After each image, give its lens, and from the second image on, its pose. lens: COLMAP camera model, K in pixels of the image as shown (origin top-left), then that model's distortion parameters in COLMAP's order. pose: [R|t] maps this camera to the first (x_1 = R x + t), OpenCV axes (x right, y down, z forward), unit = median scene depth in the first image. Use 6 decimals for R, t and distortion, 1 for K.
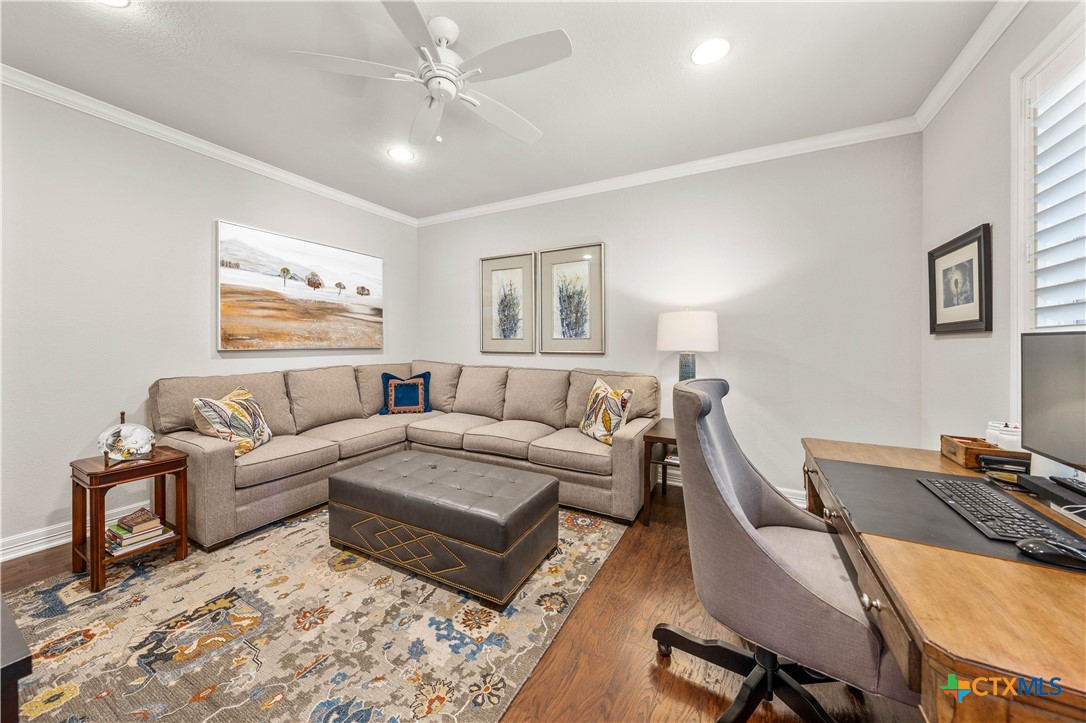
lens RADIAL K [[372.9, 0, 531.3], [0, 372.9, 345.8], [0, 0, 1]] dist [-0.008054, 0.000386]
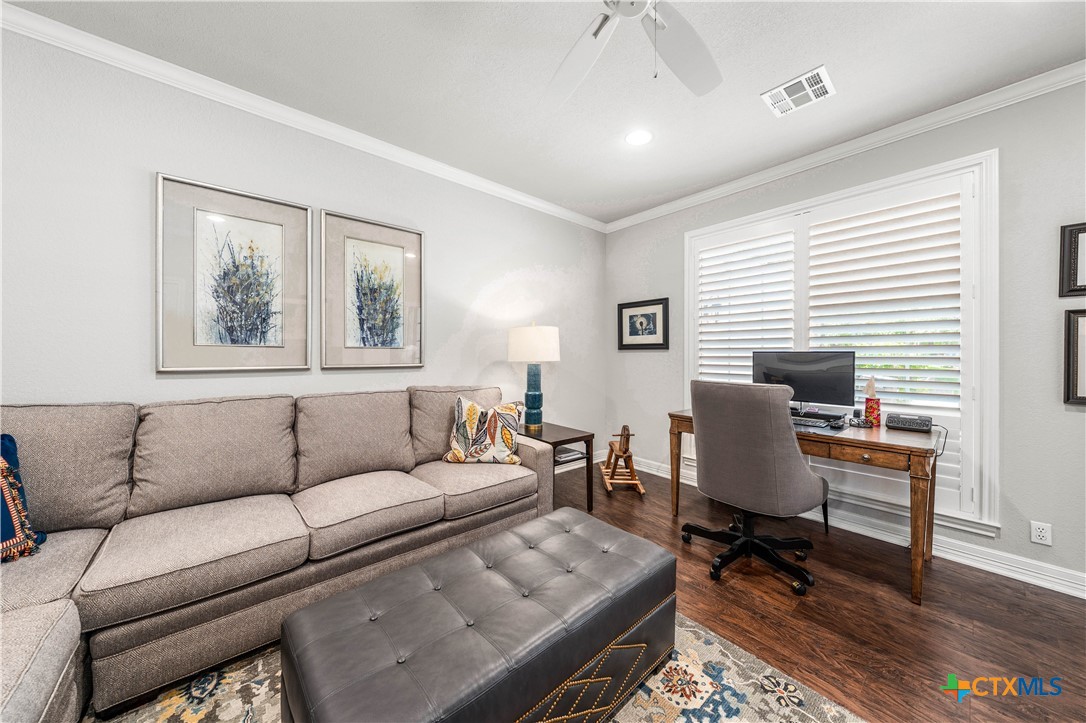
lens RADIAL K [[372.9, 0, 538.6], [0, 372.9, 355.6], [0, 0, 1]] dist [-0.008054, 0.000386]
pose [[0.352018, -0.000098, 0.935993, -0.475199], [0.004051, 0.999991, -0.001419, -0.001521], [-0.935984, 0.004291, 0.352016, 0.457279]]
